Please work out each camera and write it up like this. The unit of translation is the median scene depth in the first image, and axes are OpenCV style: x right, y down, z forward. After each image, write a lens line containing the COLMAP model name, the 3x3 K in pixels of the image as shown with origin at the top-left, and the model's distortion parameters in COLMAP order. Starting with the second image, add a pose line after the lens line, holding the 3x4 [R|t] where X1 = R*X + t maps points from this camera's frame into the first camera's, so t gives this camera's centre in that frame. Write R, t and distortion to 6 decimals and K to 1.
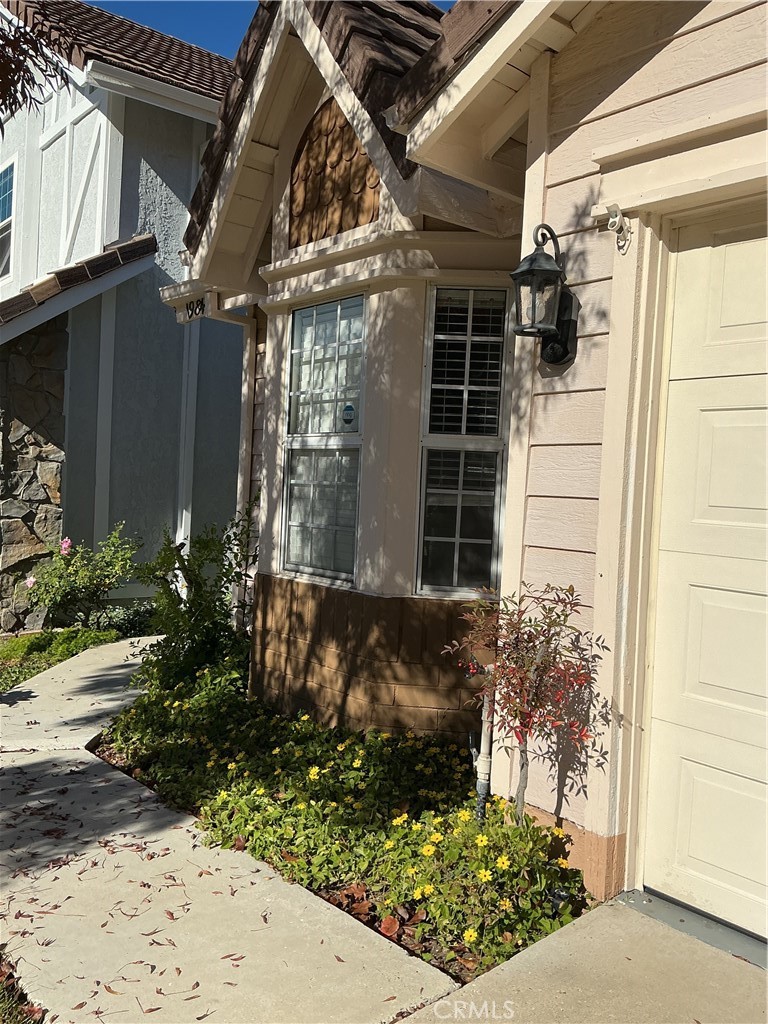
lens RADIAL K [[858.4, 0, 380.9], [0, 858.4, 509.4], [0, 0, 1]] dist [0.137749, -0.286833]
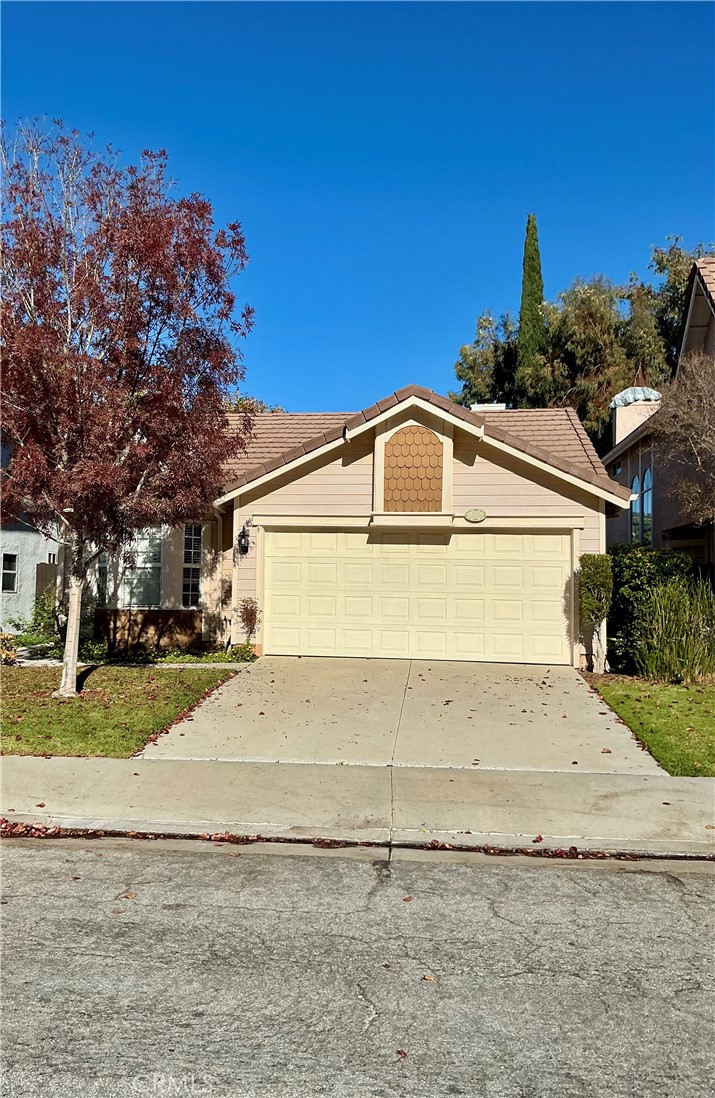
lens RADIAL K [[930.5, 0, 356.5], [0, 930.5, 548.5], [0, 0, 1]] dist [0.000224, 0.000036]
pose [[0.697706, 0.001679, 0.716382, -2.110145], [0.039308, 0.998401, -0.040623, 0.034246], [-0.715305, 0.056502, 0.696524, -2.106912]]
